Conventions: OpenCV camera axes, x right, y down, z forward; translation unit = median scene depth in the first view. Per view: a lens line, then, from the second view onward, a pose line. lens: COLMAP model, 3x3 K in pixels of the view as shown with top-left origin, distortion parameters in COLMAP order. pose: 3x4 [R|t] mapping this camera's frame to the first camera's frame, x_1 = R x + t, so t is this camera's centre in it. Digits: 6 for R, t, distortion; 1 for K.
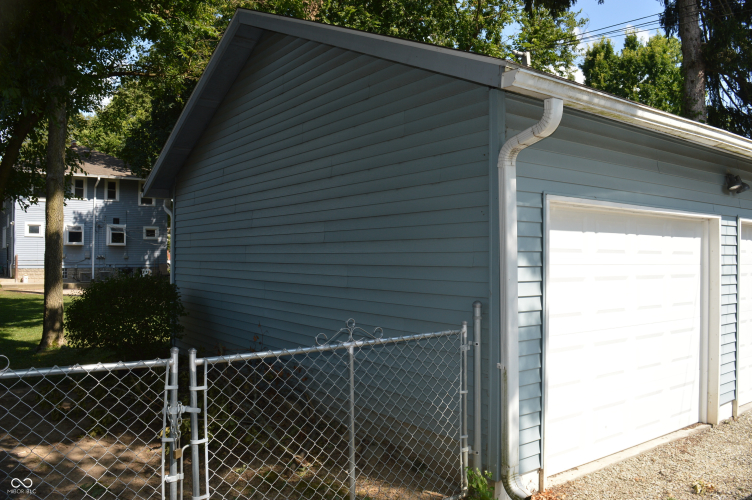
lens RADIAL K [[591.5, 0, 376.0], [0, 591.5, 250.0], [0, 0, 1]] dist [-0.081471, 0.004354]
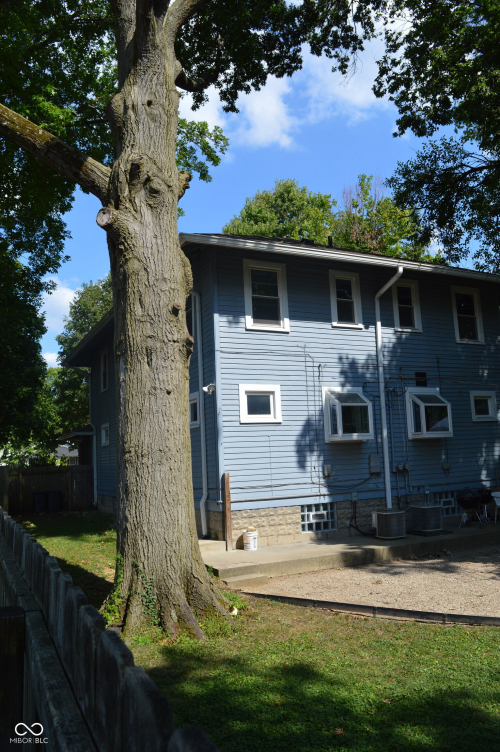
lens RADIAL K [[591.5, 0, 250.0], [0, 591.5, 376.0], [0, 0, 1]] dist [-0.081471, 0.004354]
pose [[0.983624, -0.066817, -0.167388, -0.510210], [0.045052, 0.990411, -0.130603, -0.003125], [0.174509, 0.120923, 0.977202, 0.588650]]
